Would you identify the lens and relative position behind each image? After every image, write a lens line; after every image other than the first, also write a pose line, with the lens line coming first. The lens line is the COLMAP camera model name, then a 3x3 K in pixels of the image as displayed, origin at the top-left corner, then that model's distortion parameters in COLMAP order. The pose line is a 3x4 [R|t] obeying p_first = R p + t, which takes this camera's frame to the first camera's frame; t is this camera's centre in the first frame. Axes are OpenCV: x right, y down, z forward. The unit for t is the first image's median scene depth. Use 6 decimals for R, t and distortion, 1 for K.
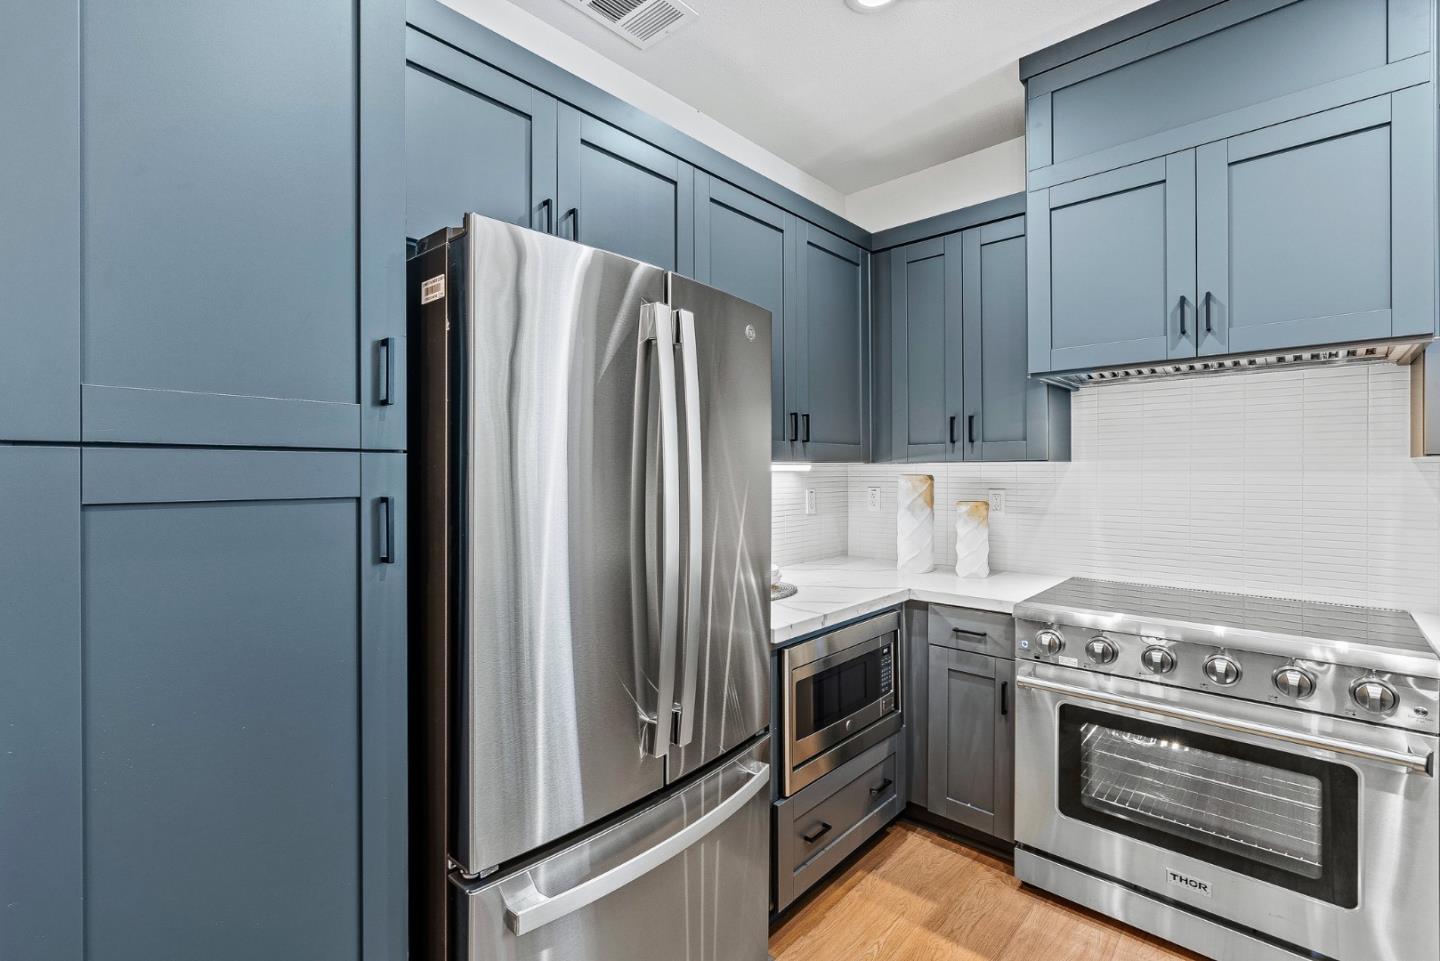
lens RADIAL K [[652.0, 0, 728.9], [0, 652.0, 473.3], [0, 0, 1]] dist [-0.009467, 0.004613]
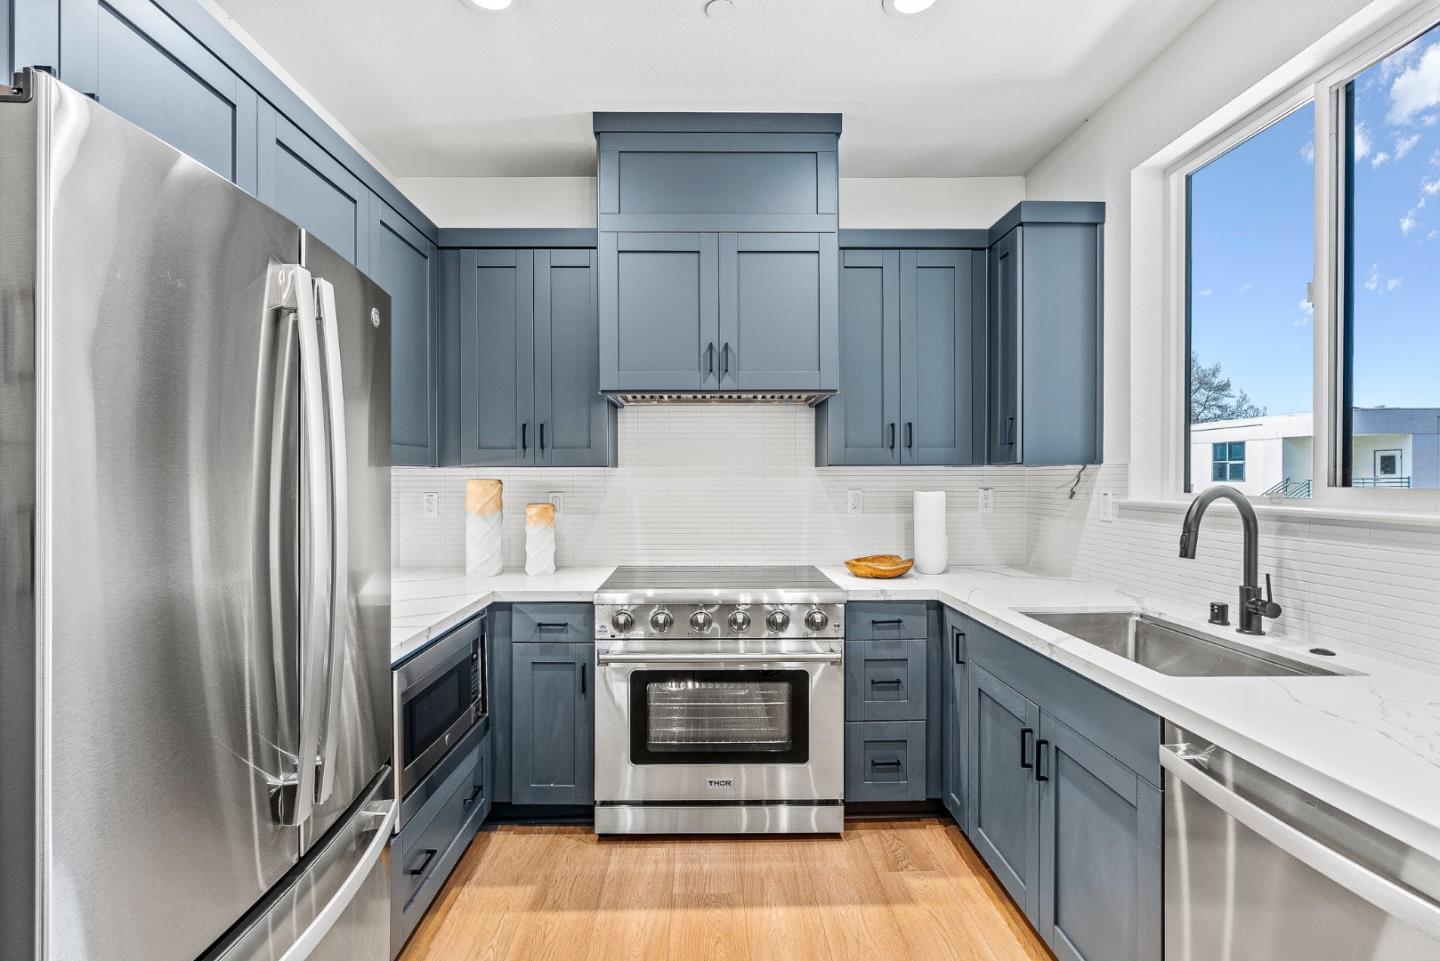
lens RADIAL K [[652.0, 0, 712.5], [0, 652.0, 480.6], [0, 0, 1]] dist [-0.009467, 0.004613]
pose [[0.722998, -0.003334, 0.690842, -0.195541], [0.003109, 0.999994, 0.001572, 0.004565], [-0.690843, 0.001011, 0.723004, 0.036648]]
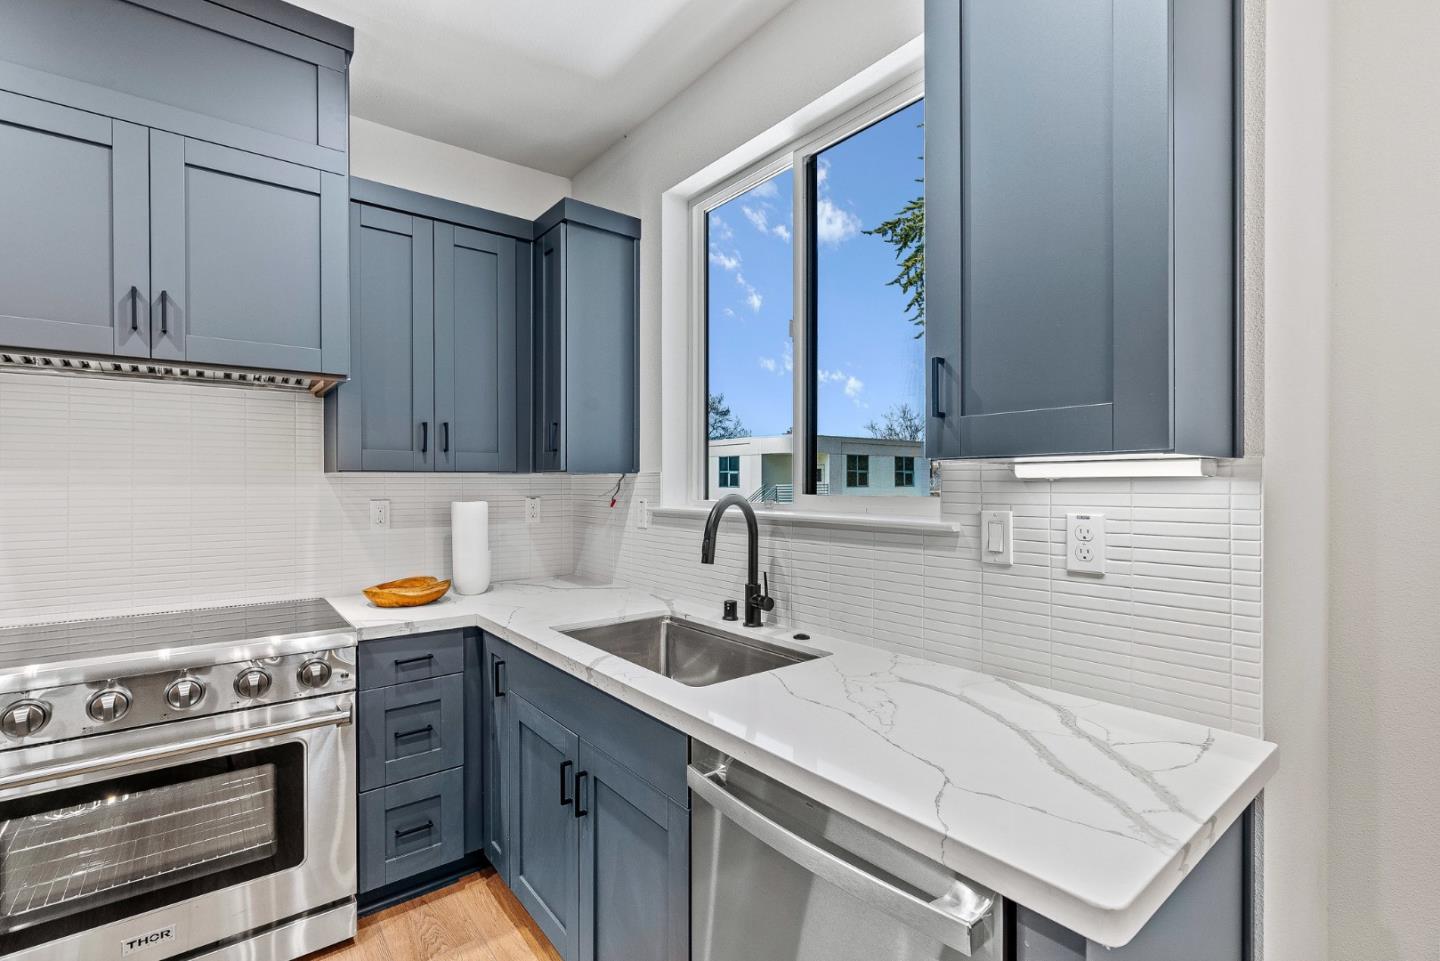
lens RADIAL K [[652.0, 0, 725.7], [0, 652.0, 483.8], [0, 0, 1]] dist [-0.009467, 0.004613]
pose [[0.141120, 0.000572, 0.989992, -0.060653], [0.004444, 0.999989, -0.001211, 0.001373], [-0.989982, 0.004570, 0.141116, 0.066458]]
